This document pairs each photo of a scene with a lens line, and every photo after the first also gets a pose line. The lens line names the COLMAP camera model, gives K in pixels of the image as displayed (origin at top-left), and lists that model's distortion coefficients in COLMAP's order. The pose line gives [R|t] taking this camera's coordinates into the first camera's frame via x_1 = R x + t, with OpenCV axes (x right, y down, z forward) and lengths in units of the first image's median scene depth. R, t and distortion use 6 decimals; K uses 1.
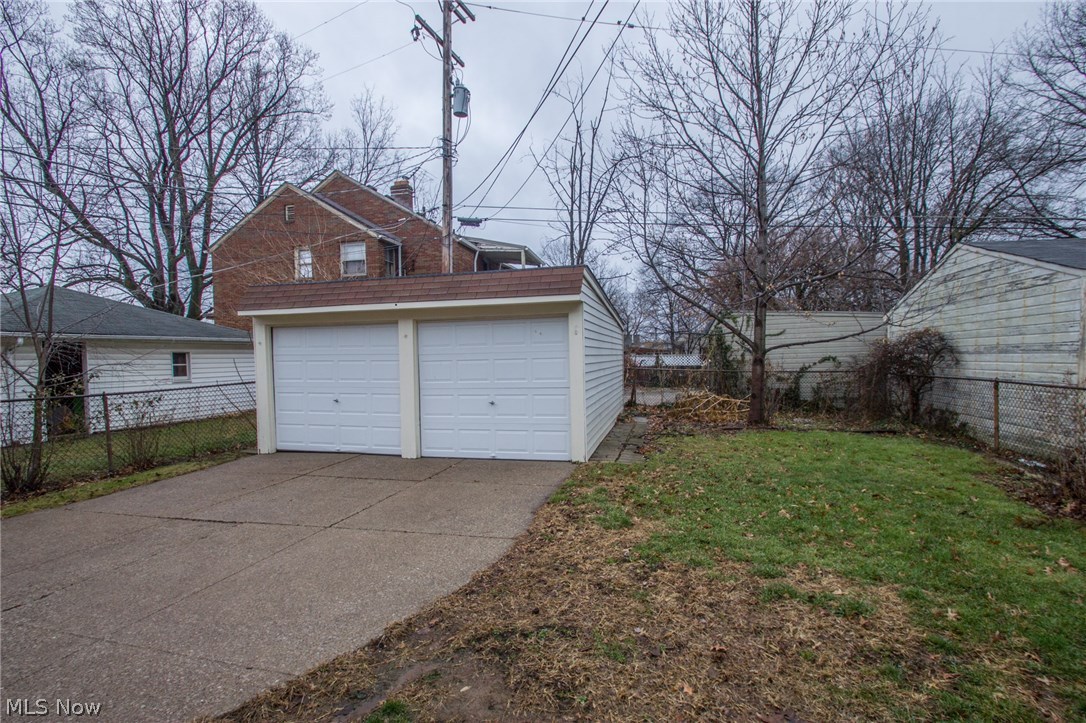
lens RADIAL K [[505.0, 0, 548.2], [0, 505.0, 381.0], [0, 0, 1]] dist [0.013772, -0.015206]
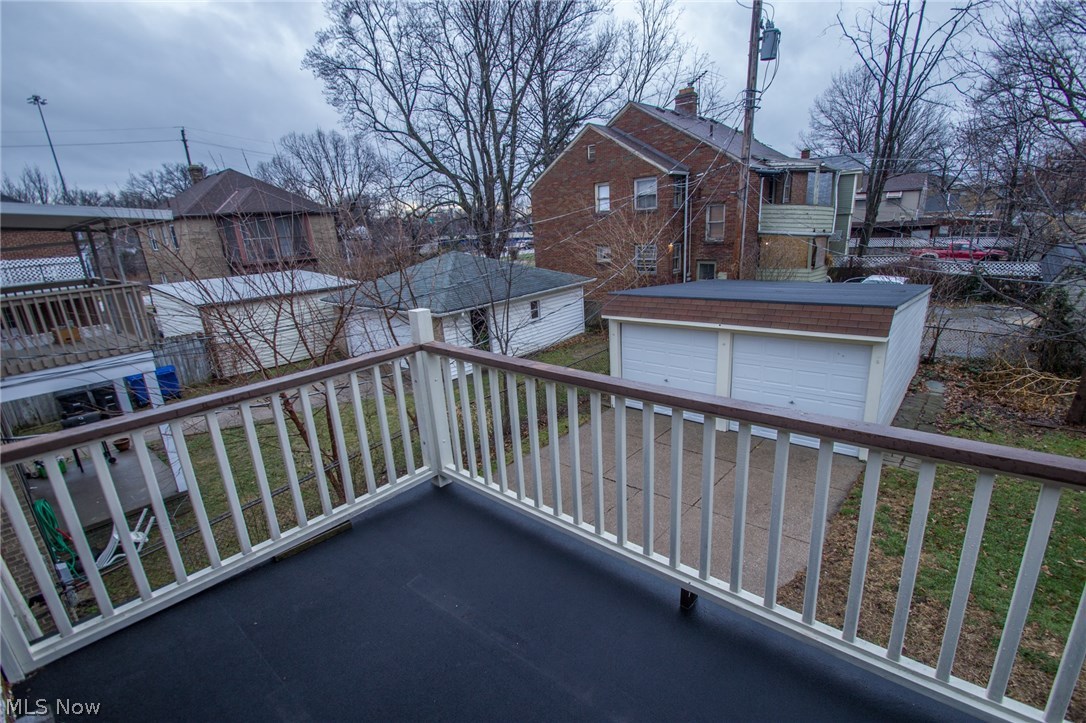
lens RADIAL K [[505.0, 0, 548.2], [0, 505.0, 381.0], [0, 0, 1]] dist [0.013772, -0.015206]
pose [[0.889968, 0.099364, -0.445066, -0.039178], [0.031937, 0.959996, 0.278187, -0.158388], [0.454903, -0.261792, 0.851192, -0.148037]]
